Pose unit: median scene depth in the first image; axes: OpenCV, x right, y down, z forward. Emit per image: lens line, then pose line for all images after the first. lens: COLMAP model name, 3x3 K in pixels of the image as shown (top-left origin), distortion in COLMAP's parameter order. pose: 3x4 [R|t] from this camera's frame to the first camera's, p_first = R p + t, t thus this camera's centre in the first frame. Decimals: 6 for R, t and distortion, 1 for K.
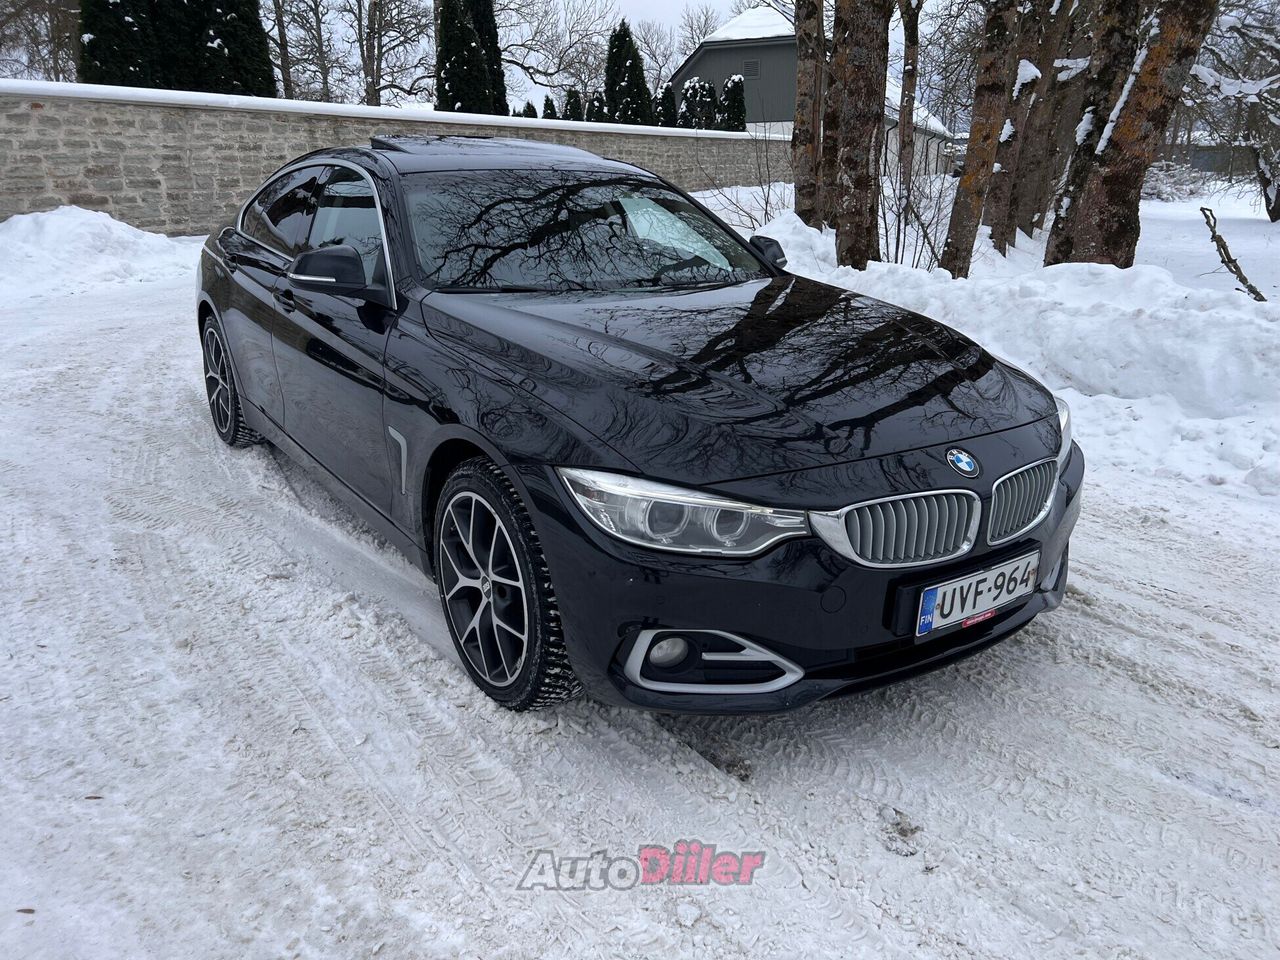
lens RADIAL K [[968.9, 0, 638.3], [0, 968.9, 477.7], [0, 0, 1]] dist [0.048614, -0.051793]
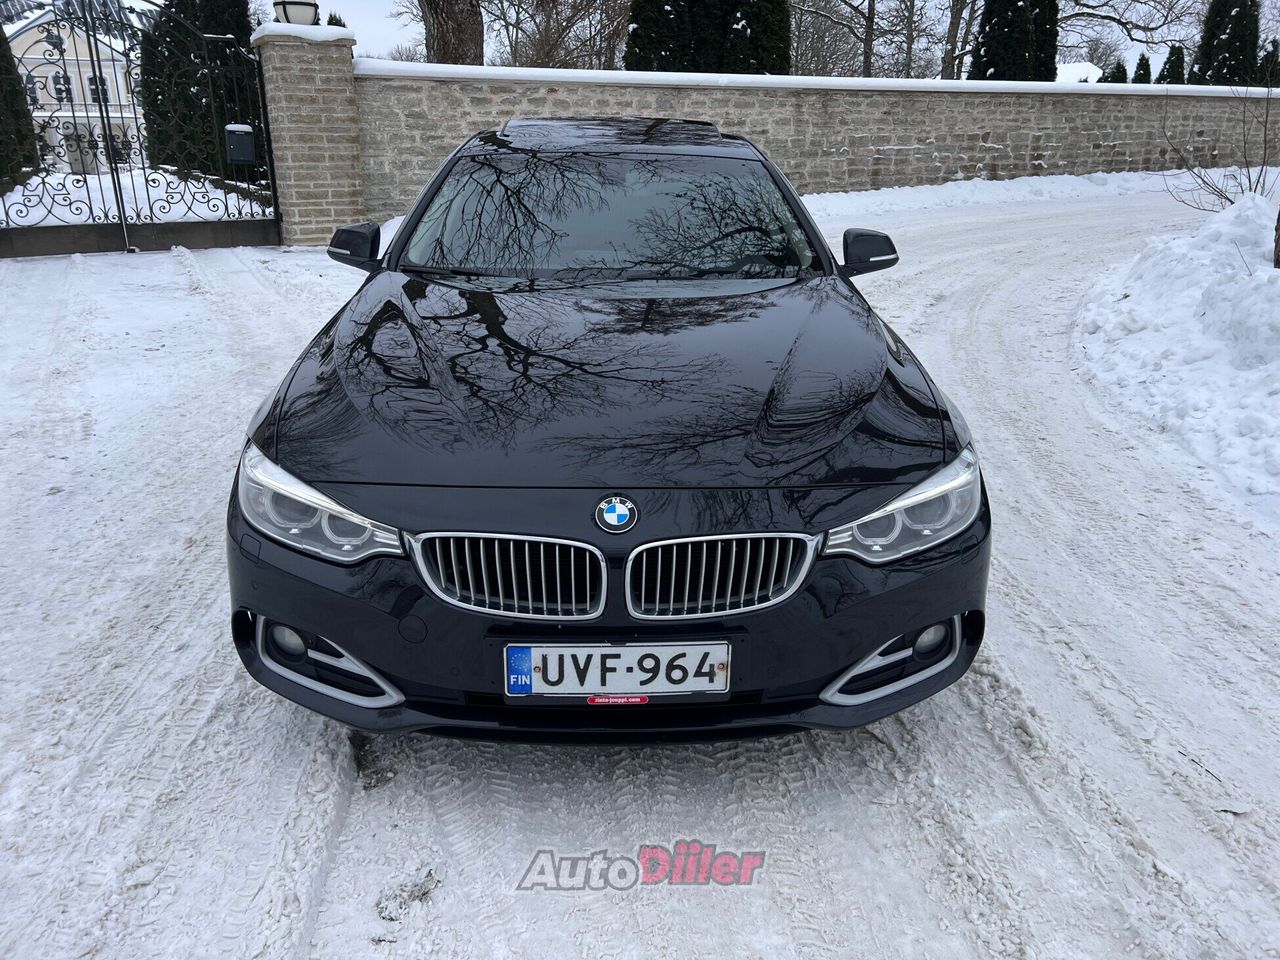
lens RADIAL K [[968.9, 0, 633.9], [0, 968.9, 474.3], [0, 0, 1]] dist [0.048614, -0.051793]
pose [[0.841772, 0.172590, -0.511500, 0.125439], [-0.159996, 0.984706, 0.068955, -0.017963], [0.515578, 0.023793, 0.856512, 0.046672]]
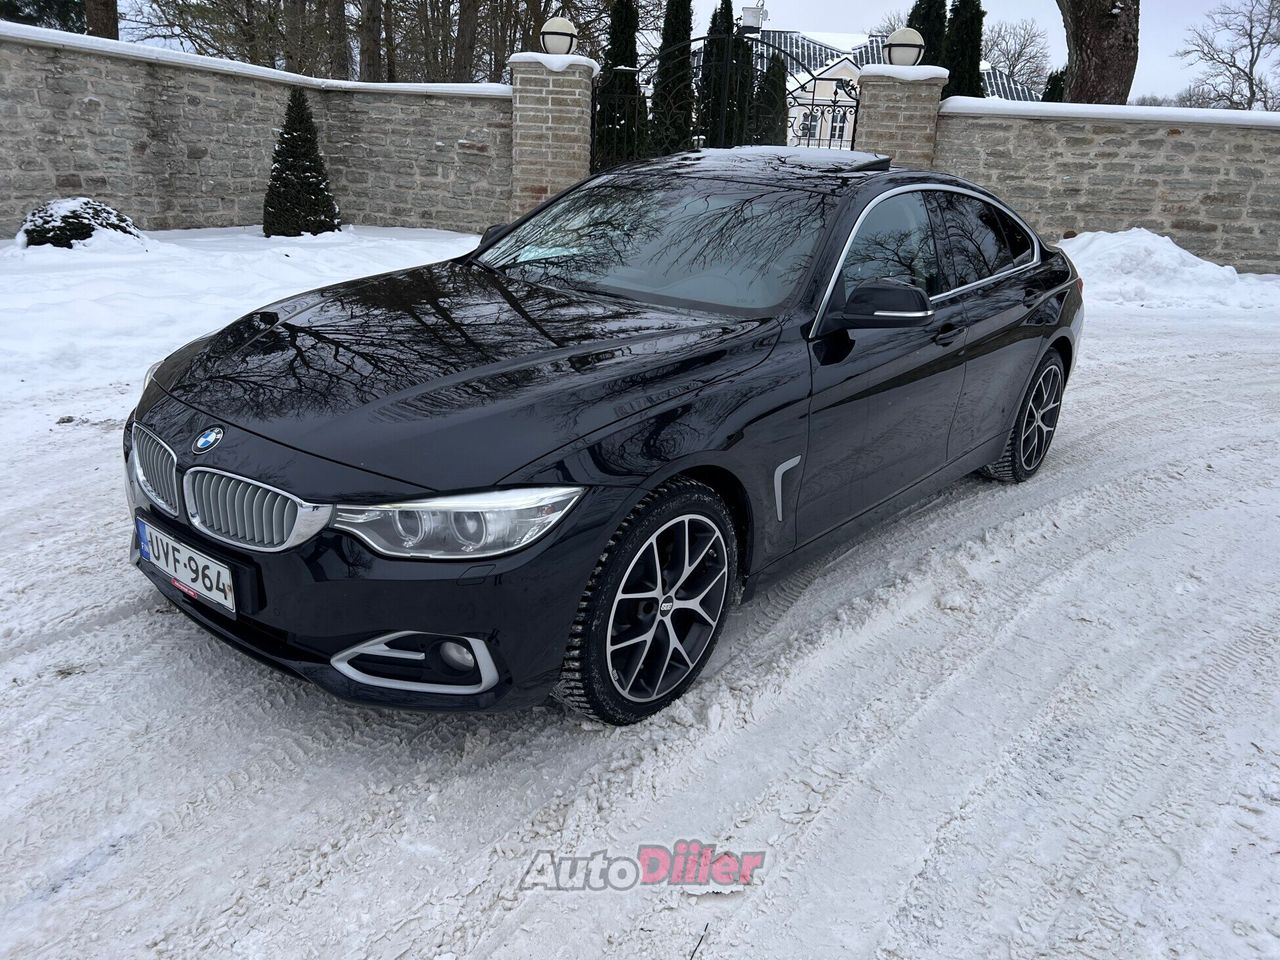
lens RADIAL K [[968.9, 0, 643.3], [0, 968.9, 478.2], [0, 0, 1]] dist [0.048614, -0.051793]
pose [[0.273508, 0.310498, -0.910376, 0.241053], [-0.339177, 0.916802, 0.210790, -0.061449], [0.900085, 0.251125, 0.356067, 0.184653]]
